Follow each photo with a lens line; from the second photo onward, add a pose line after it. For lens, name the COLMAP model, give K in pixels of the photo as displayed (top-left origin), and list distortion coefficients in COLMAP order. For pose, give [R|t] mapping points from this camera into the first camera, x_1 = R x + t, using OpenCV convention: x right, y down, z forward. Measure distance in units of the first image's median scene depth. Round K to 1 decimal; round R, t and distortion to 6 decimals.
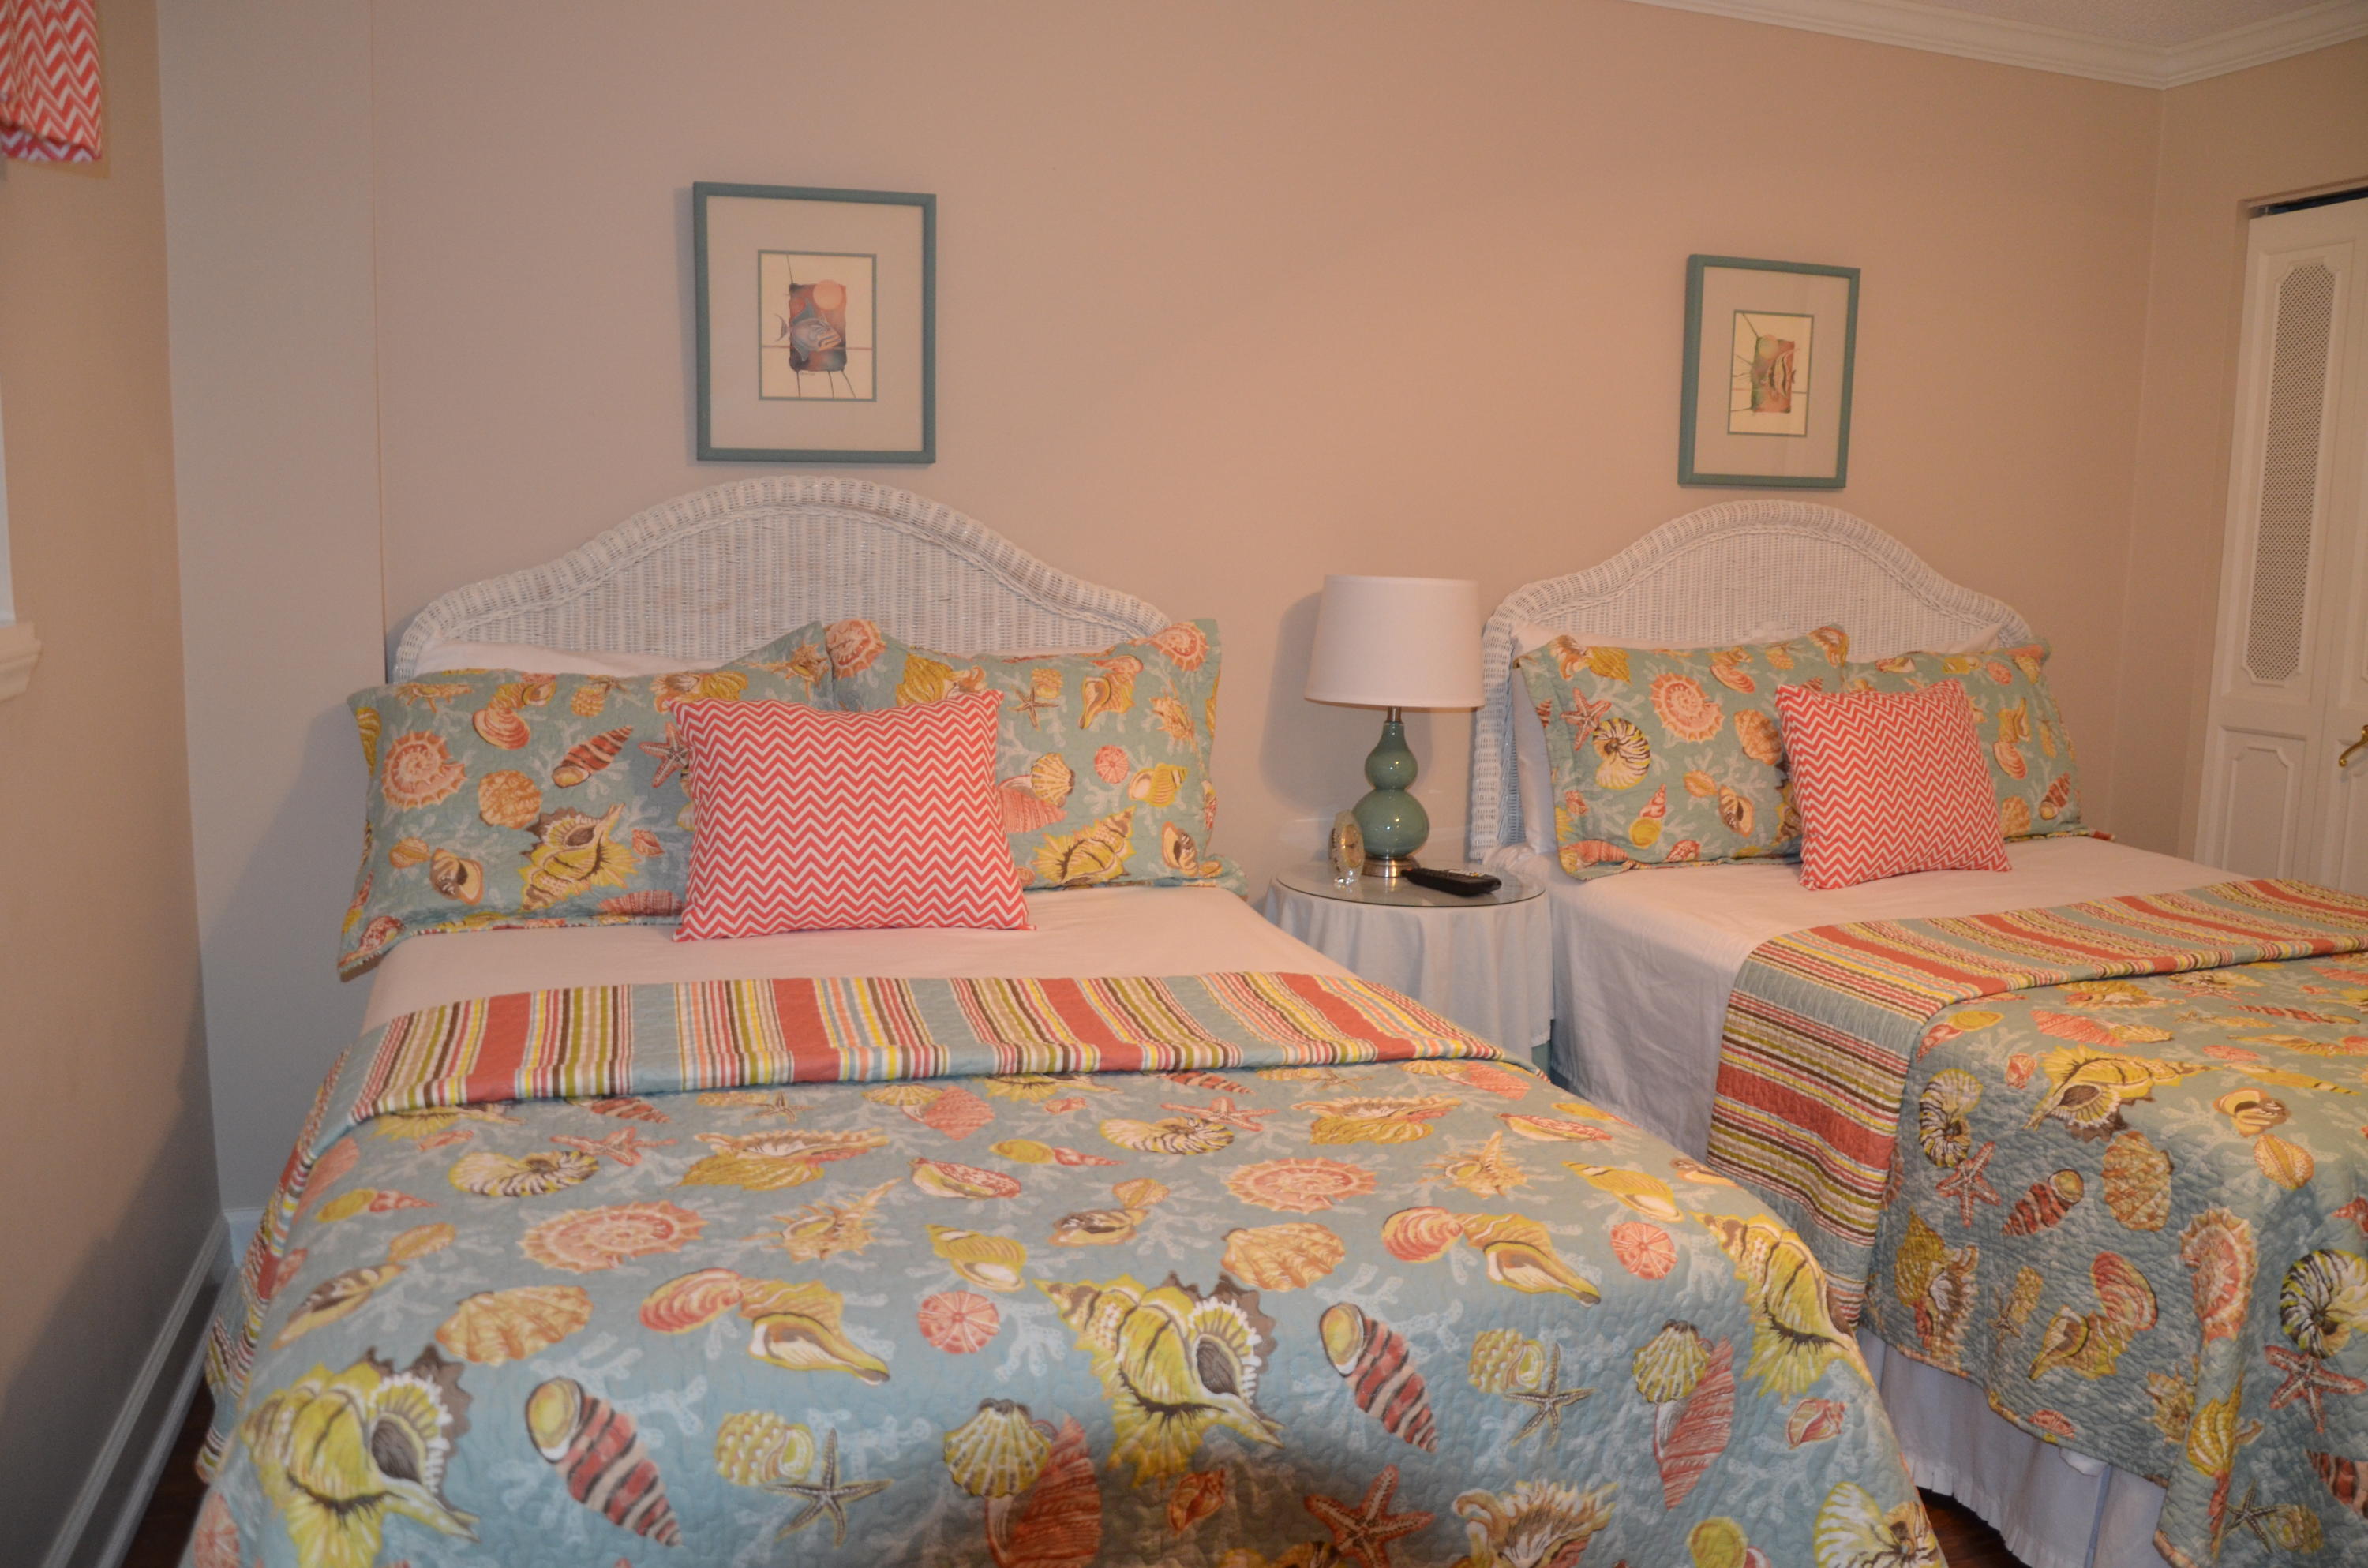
lens RADIAL K [[1857.2, 0, 1194.3], [0, 1857.2, 794.9], [0, 0, 1]] dist [-0.111735, 0.048171]
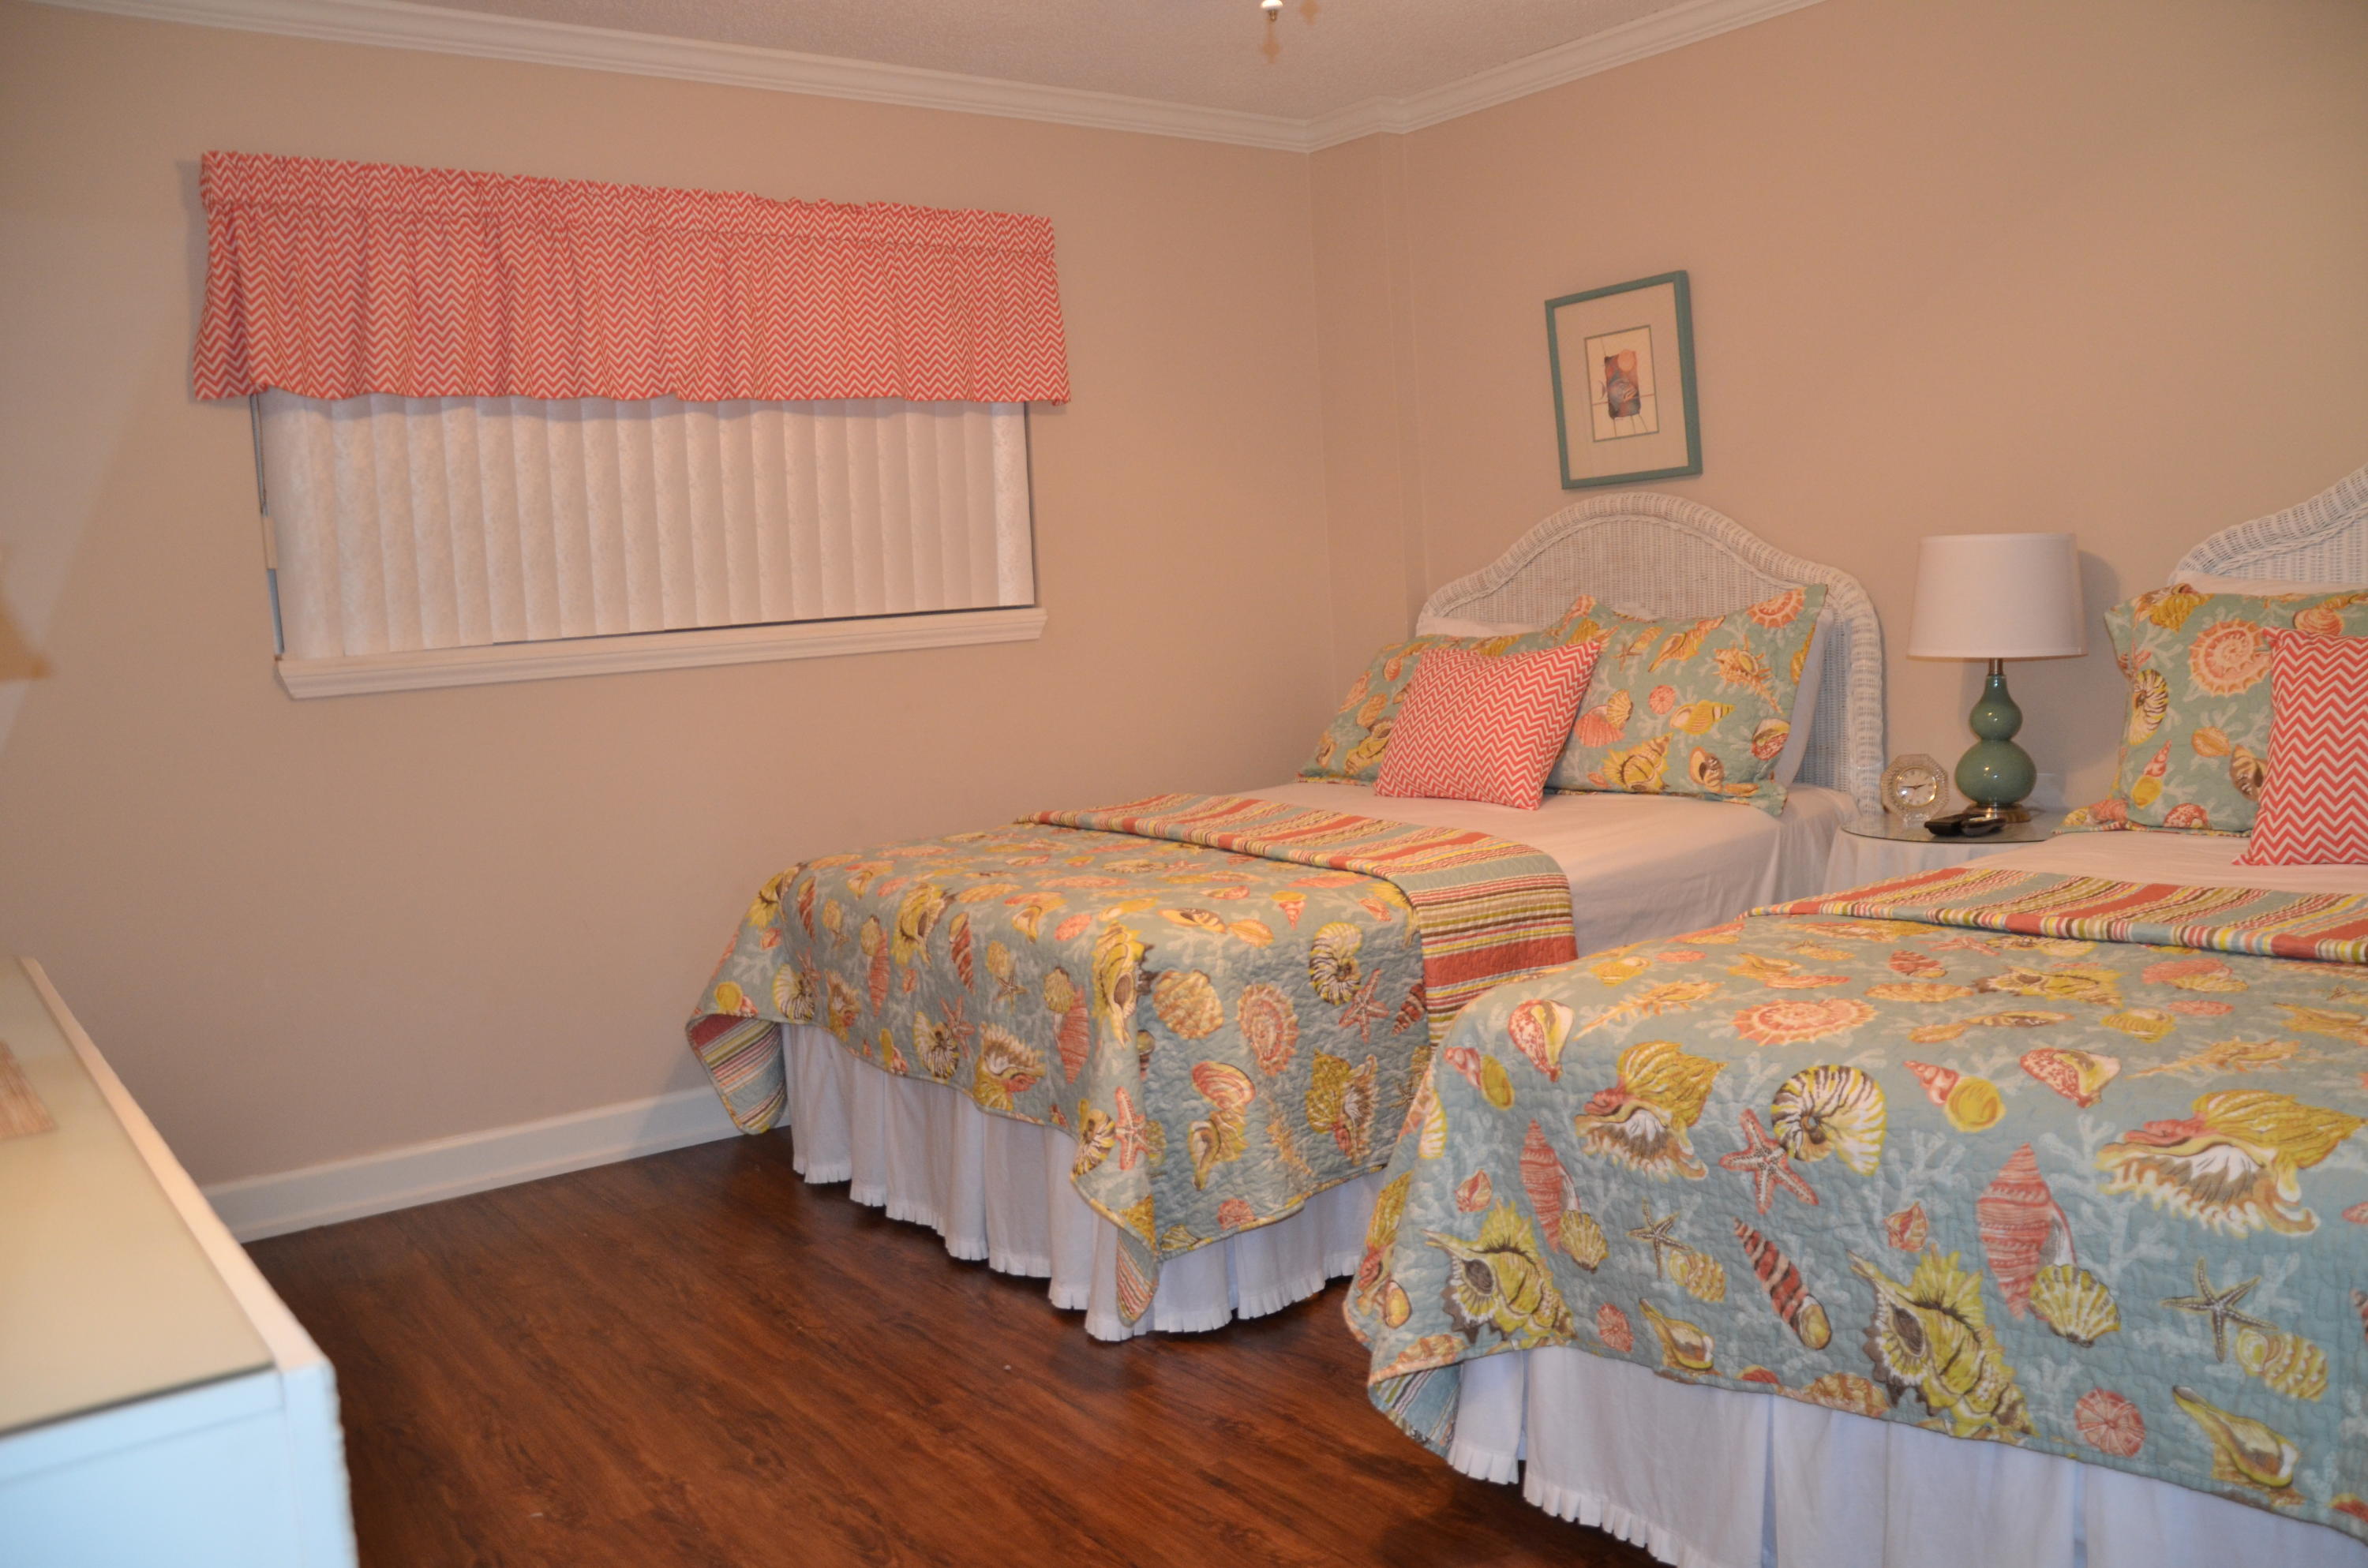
lens RADIAL K [[1857.2, 0, 1196.4], [0, 1857.2, 765.6], [0, 0, 1]] dist [-0.111735, 0.048171]
pose [[0.305832, 0.043227, -0.951104, 1.025350], [-0.073563, 0.997055, 0.021661, 0.024221], [0.949239, 0.063342, 0.308111, 0.289568]]
